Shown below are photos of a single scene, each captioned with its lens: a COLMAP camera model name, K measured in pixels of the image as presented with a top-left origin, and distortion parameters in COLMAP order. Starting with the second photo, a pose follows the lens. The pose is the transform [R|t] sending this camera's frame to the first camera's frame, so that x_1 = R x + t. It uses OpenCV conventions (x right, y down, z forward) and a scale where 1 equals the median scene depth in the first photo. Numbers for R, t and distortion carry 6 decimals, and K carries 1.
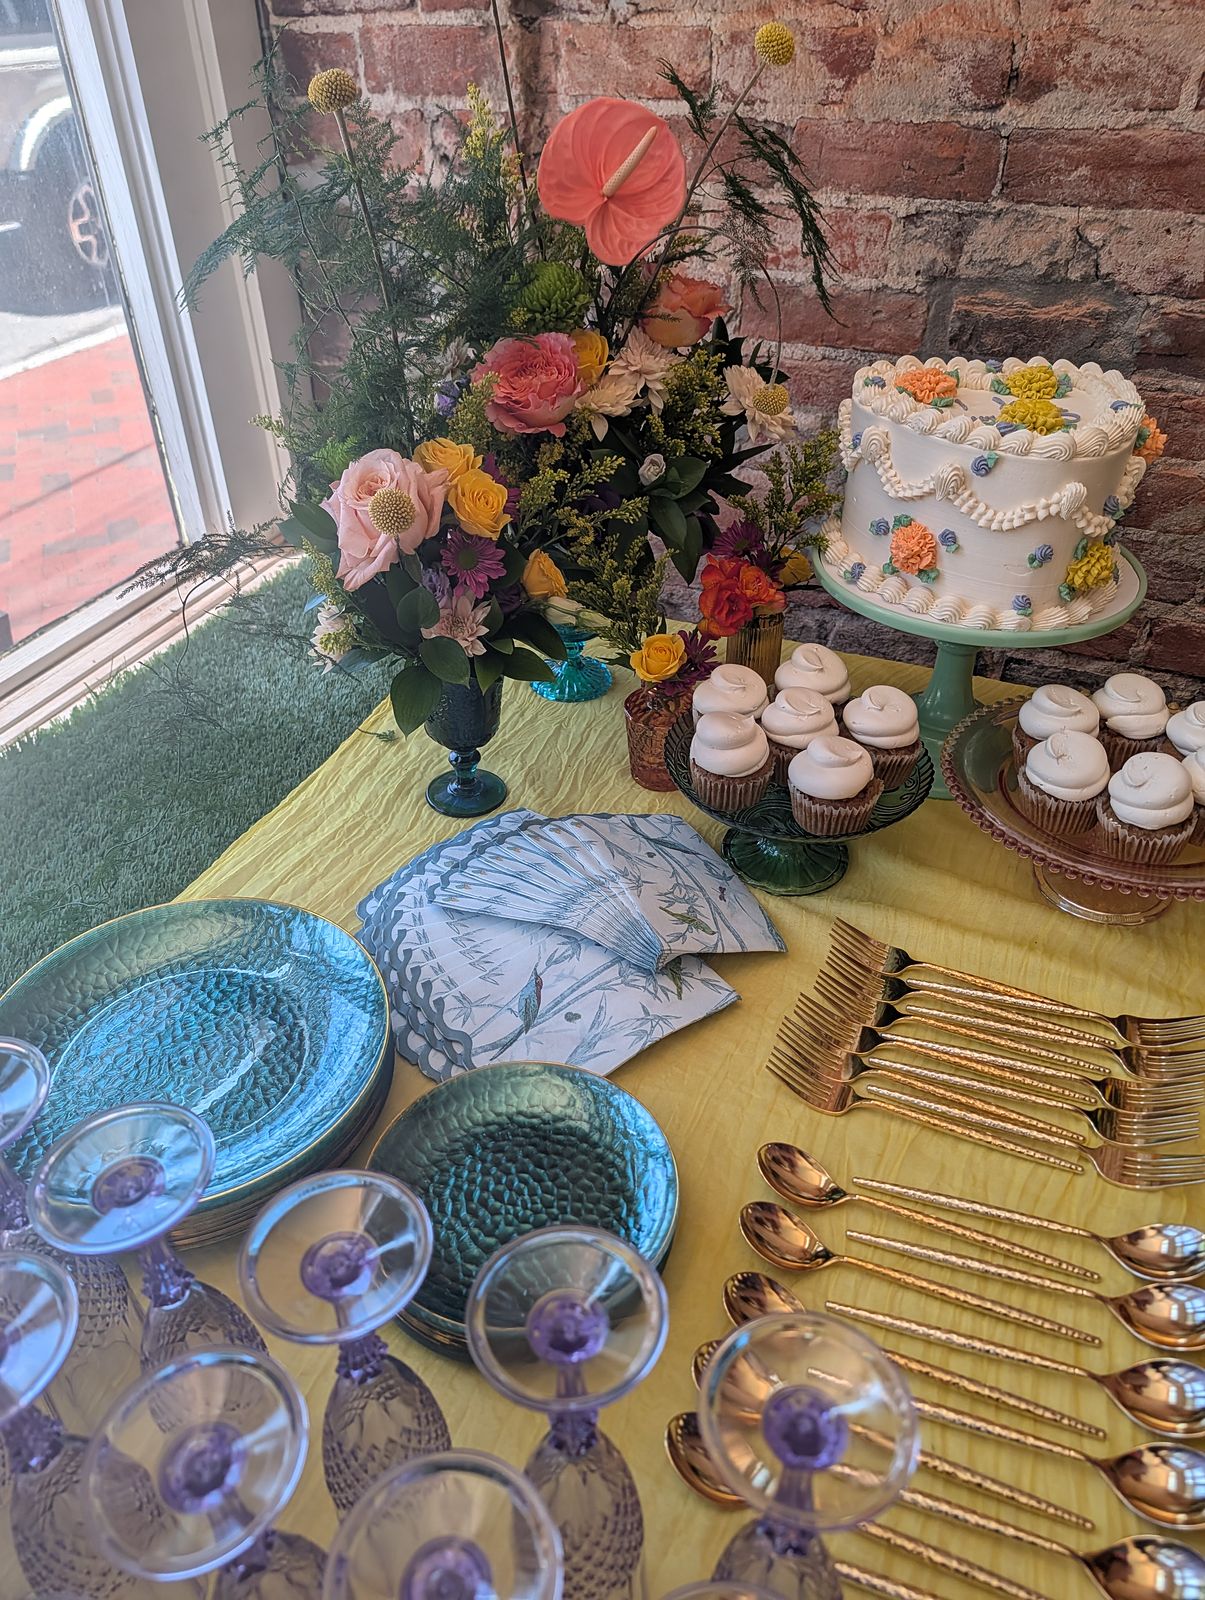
lens RADIAL K [[1258.8, 0, 549.3], [0, 1258.8, 801.3], [0, 0, 1]] dist [0.040007, -0.015905]
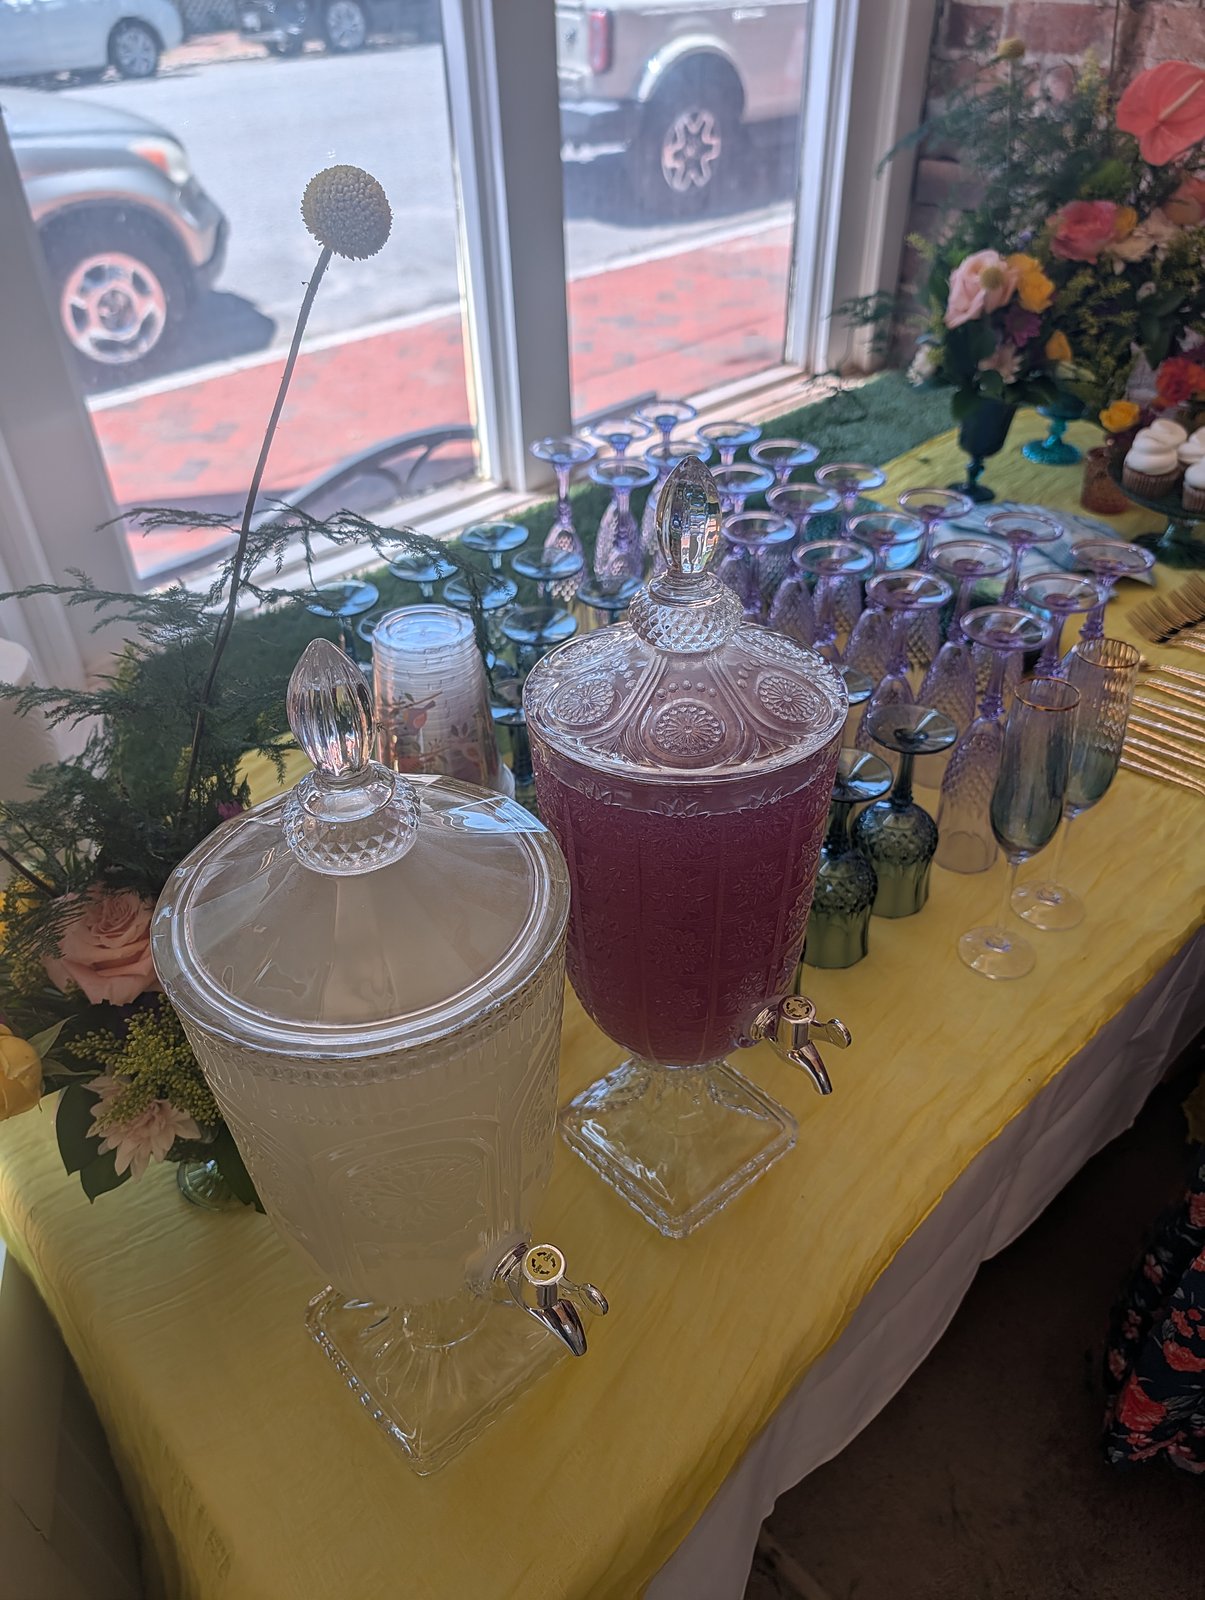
lens RADIAL K [[1258.8, 0, 549.3], [0, 1258.8, 801.3], [0, 0, 1]] dist [0.040007, -0.015905]
pose [[0.927719, 0.230595, -0.293537, 0.001007], [-0.221462, 0.973036, 0.064464, 0.437622], [0.300487, 0.005202, 0.953772, -0.793010]]
